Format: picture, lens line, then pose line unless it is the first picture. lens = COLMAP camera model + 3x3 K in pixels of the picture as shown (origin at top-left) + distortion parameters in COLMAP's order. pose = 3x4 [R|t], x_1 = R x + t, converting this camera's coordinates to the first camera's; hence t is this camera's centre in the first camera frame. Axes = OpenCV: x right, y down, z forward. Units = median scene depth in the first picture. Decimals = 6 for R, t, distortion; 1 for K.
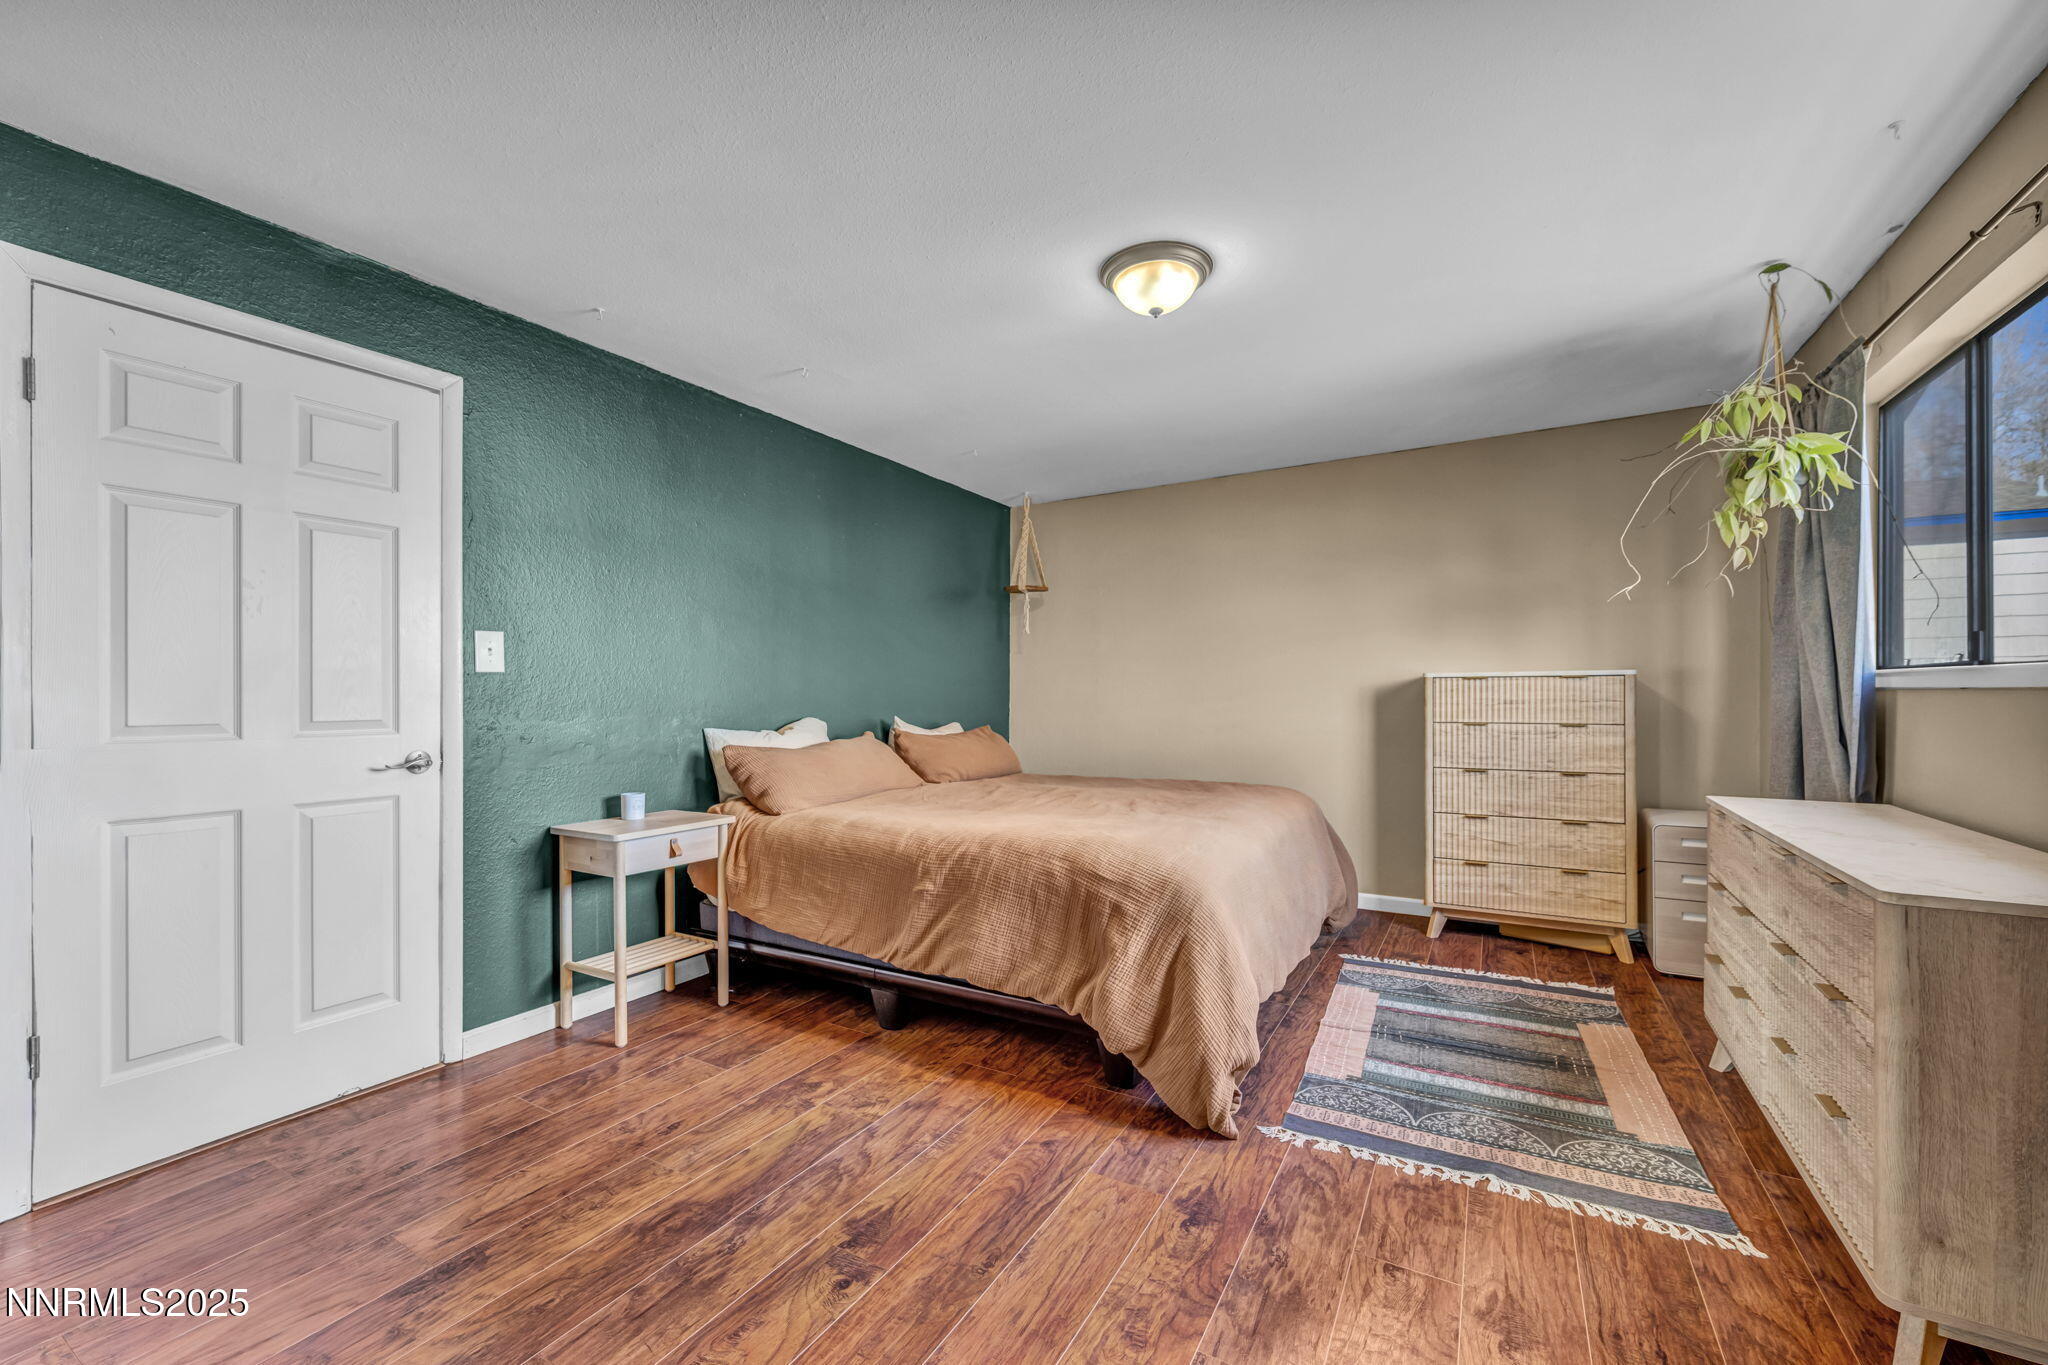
lens RADIAL K [[819.3, 0, 1022.6], [0, 819.3, 703.7], [0, 0, 1]] dist [0.000188, -0.001119]
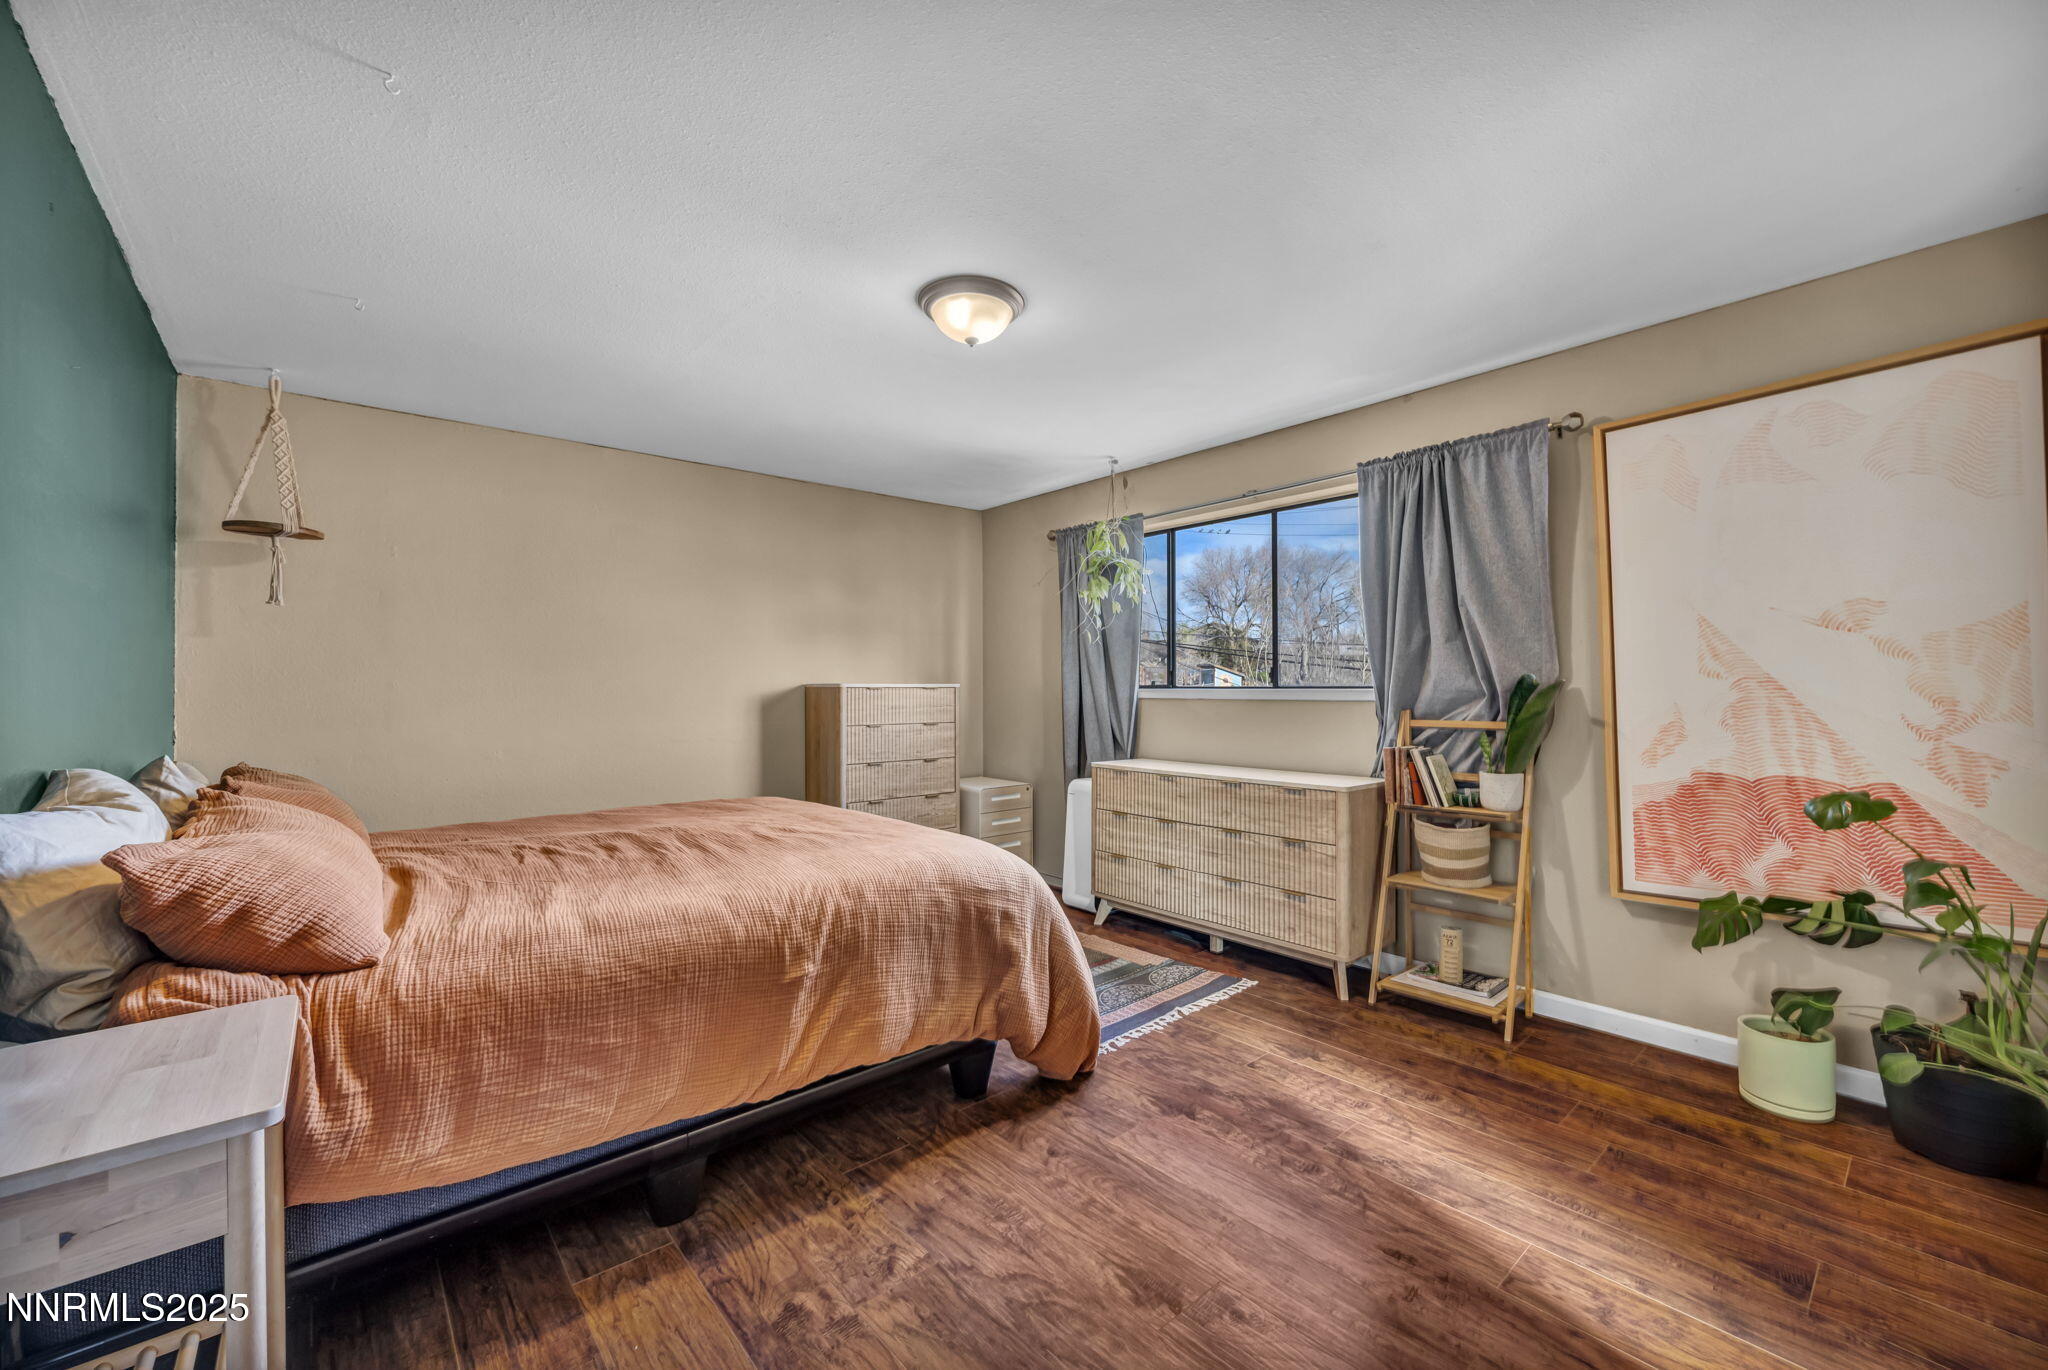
lens RADIAL K [[819.3, 0, 1030.0], [0, 819.3, 699.3], [0, 0, 1]] dist [0.000188, -0.001119]
pose [[0.317100, -0.007181, 0.948365, -0.810741], [0.012019, 0.999921, 0.003552, -0.024438], [-0.948316, 0.010272, 0.317161, 0.605878]]
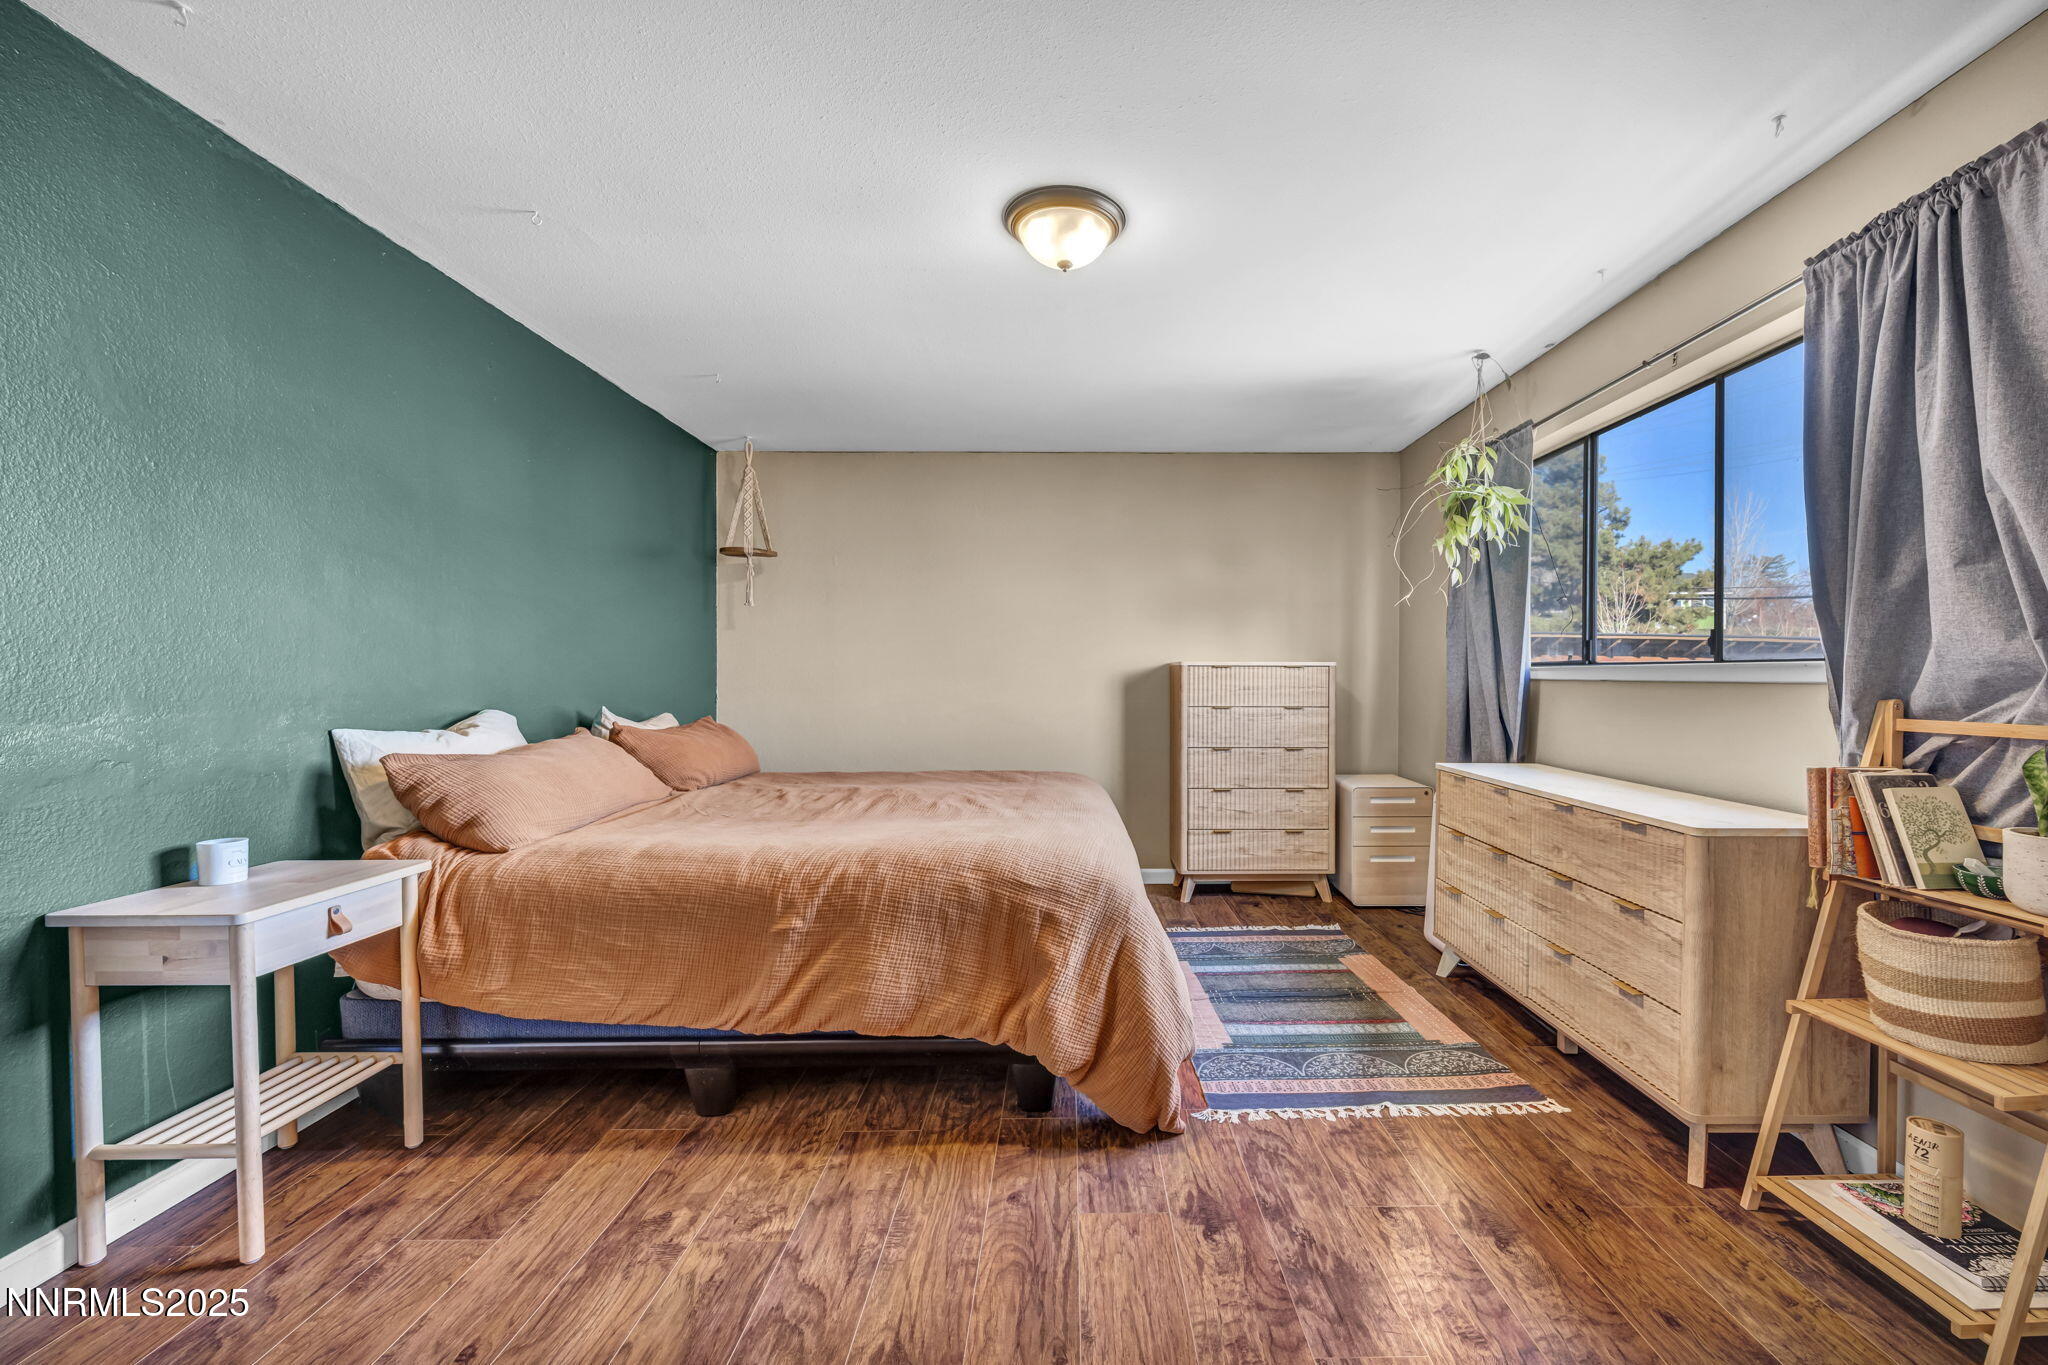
lens RADIAL K [[841.4, 0, 1084.1], [0, 841.4, 701.0], [0, 0, 1]] dist [-0.001489, 0.000184]
pose [[0.853664, -0.008191, 0.520759, -0.318158], [-0.000989, 0.999849, 0.017348, -0.005679], [-0.520823, -0.015324, 0.853527, 0.178039]]
